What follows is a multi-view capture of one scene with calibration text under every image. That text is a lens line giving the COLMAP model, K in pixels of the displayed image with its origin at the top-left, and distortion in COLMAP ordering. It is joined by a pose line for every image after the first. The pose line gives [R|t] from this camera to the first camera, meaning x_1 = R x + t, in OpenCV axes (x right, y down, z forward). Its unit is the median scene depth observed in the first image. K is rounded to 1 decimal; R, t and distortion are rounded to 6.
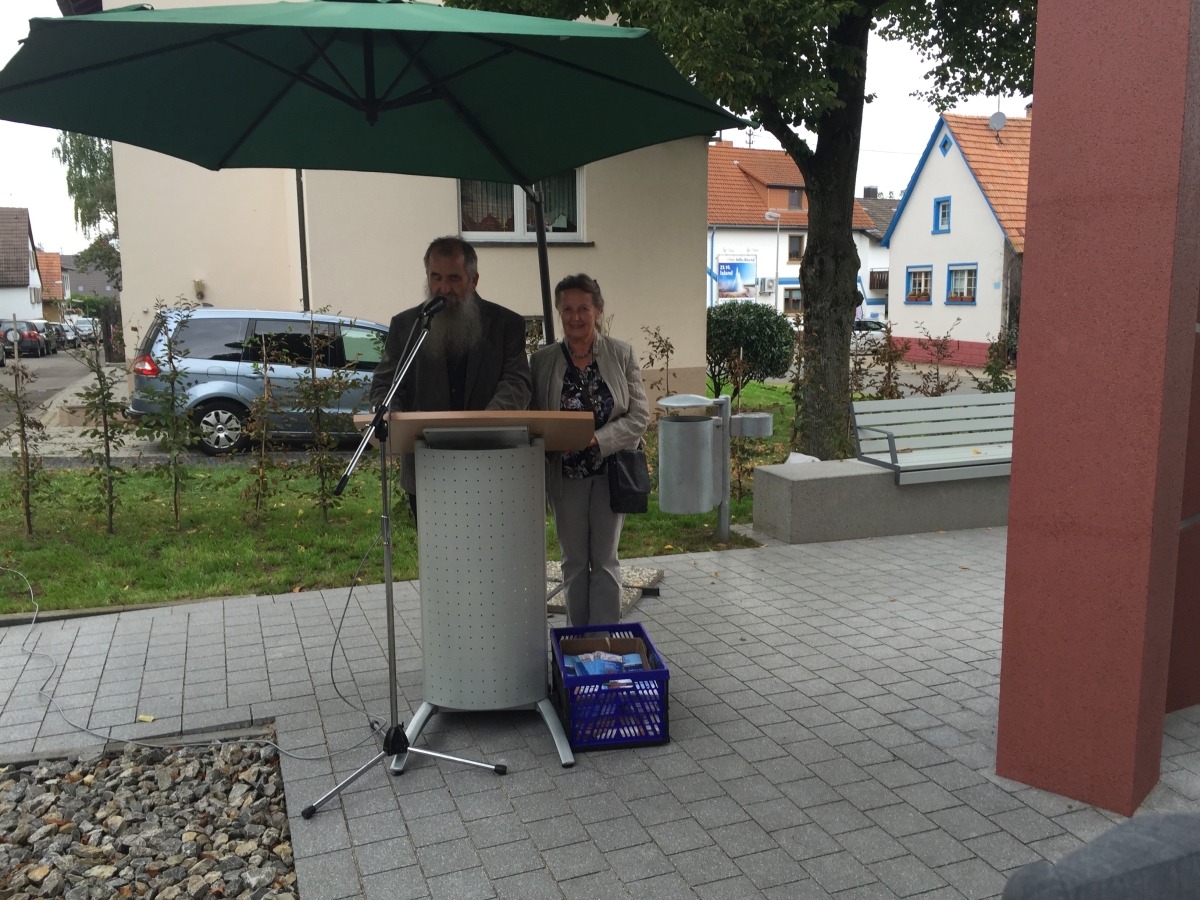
lens RADIAL K [[1011.8, 0, 601.5], [0, 1011.8, 449.6], [0, 0, 1]] dist [0.012545, -0.033045]
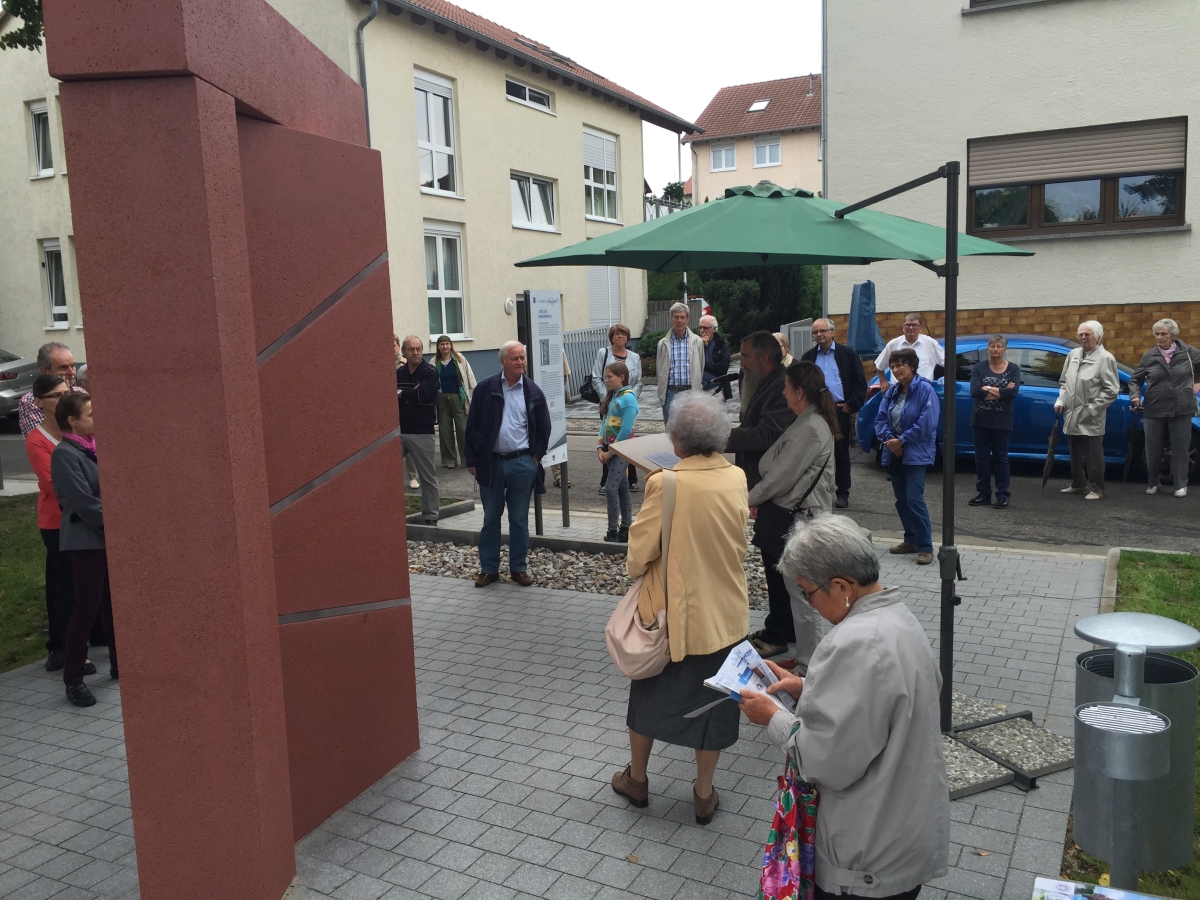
lens RADIAL K [[1011.8, 0, 605.6], [0, 1011.8, 449.7], [0, 0, 1]] dist [0.012545, -0.033045]
pose [[-0.744912, 0.108829, -0.658227, 0.998477], [-0.069997, 0.968412, 0.239329, -0.394373], [0.663481, 0.224353, -0.713764, 1.952325]]
